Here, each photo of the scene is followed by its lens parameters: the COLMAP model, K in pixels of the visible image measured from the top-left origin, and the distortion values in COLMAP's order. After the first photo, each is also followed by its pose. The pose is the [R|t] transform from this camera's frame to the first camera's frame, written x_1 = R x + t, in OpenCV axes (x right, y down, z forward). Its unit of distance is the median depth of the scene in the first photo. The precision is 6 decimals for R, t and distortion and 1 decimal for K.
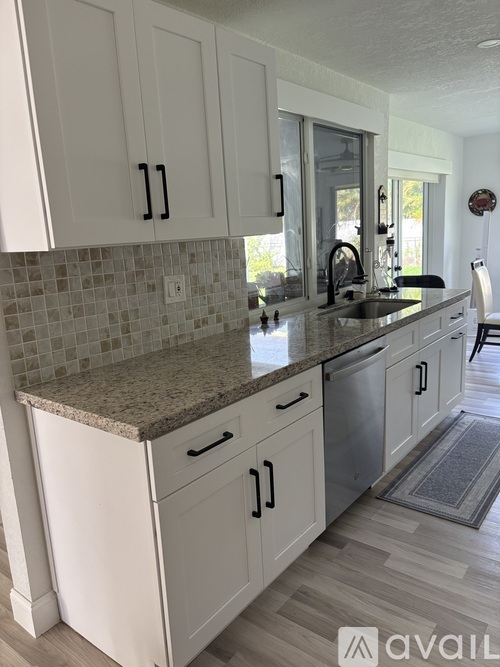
lens RADIAL K [[501.6, 0, 247.9], [0, 501.6, 340.0], [0, 0, 1]] dist [0.072830, -0.106567]
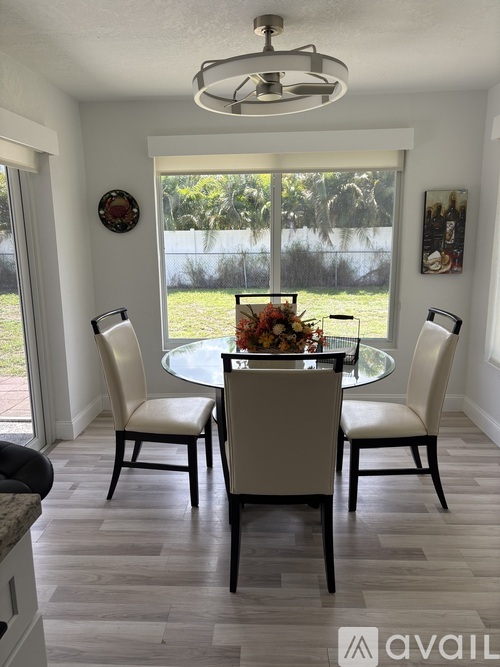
lens RADIAL K [[501.6, 0, 247.9], [0, 501.6, 340.0], [0, 0, 1]] dist [0.072830, -0.106567]
pose [[0.812447, -0.072708, 0.578484, 0.701512], [0.087738, 0.996142, 0.001979, -0.318894], [-0.576396, 0.049148, 0.815692, 1.302946]]
